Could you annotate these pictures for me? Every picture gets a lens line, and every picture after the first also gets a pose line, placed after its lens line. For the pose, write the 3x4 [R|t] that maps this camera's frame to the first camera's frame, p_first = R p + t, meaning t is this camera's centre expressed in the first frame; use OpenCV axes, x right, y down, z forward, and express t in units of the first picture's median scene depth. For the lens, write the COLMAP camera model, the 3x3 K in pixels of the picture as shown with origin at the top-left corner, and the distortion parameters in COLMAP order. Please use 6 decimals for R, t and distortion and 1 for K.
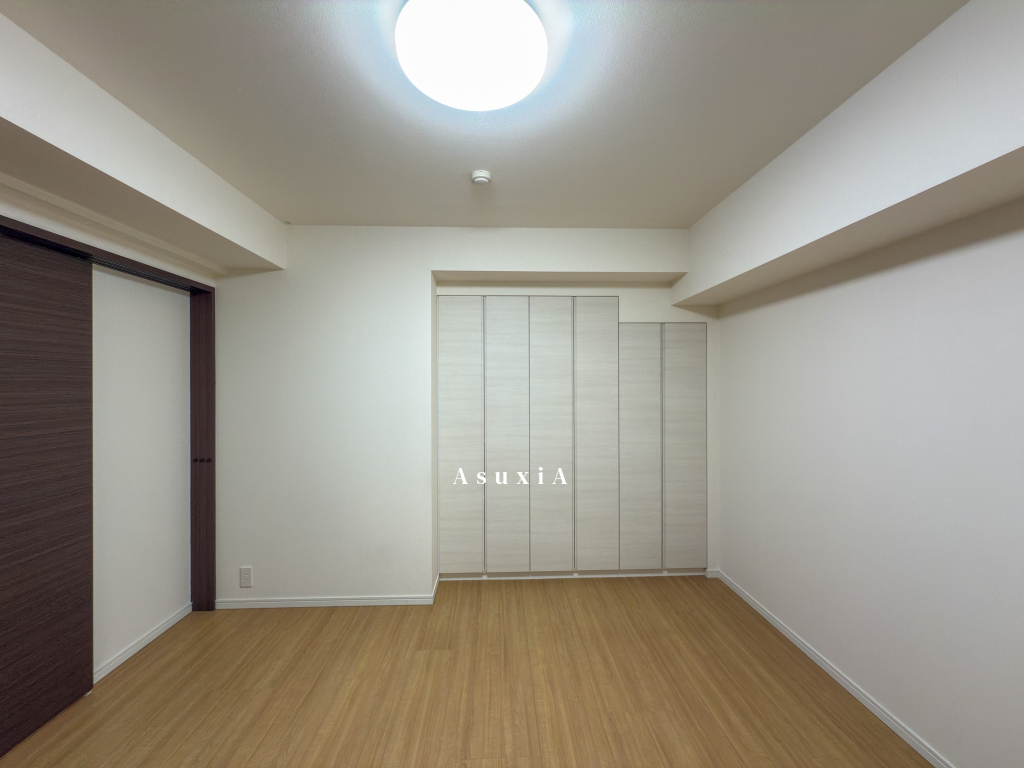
lens RADIAL K [[404.4, 0, 512.0], [0, 404.4, 384.0], [0, 0, 1]] dist [-0.000066, 0.000030]
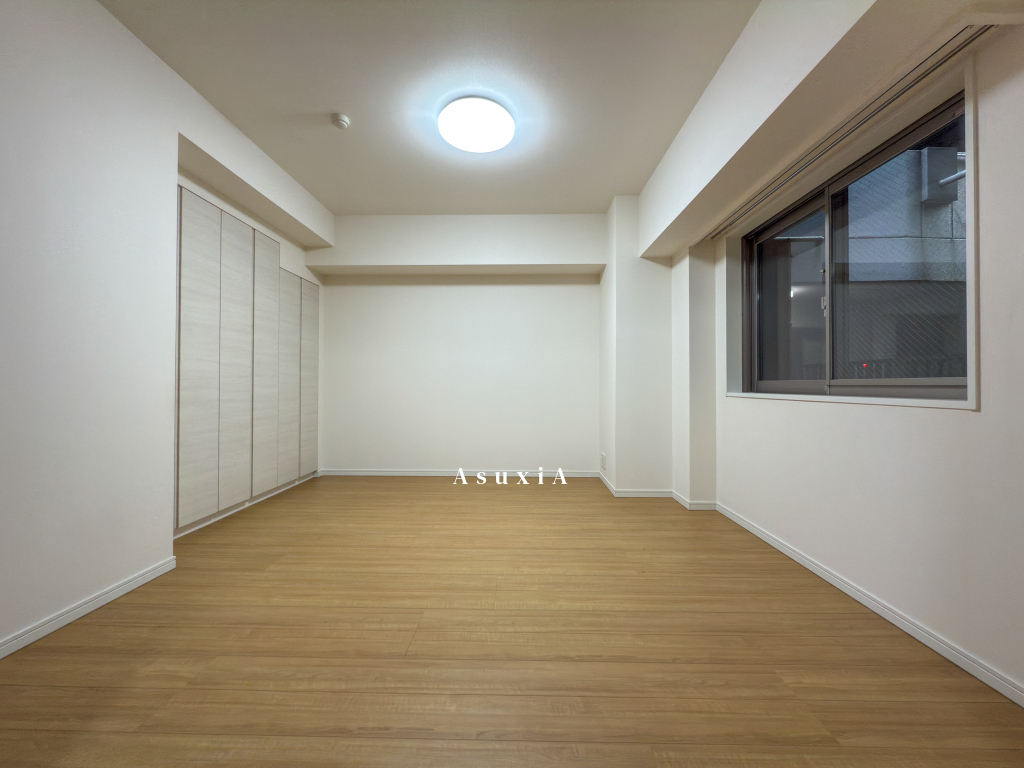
lens RADIAL K [[404.4, 0, 512.0], [0, 404.4, 384.0], [0, 0, 1]] dist [-0.000066, 0.000030]
pose [[0.058213, 0.006205, 0.998285, -0.827876], [-0.004552, 0.999972, -0.005950, 0.179353], [-0.998294, -0.004197, 0.058239, 0.288449]]
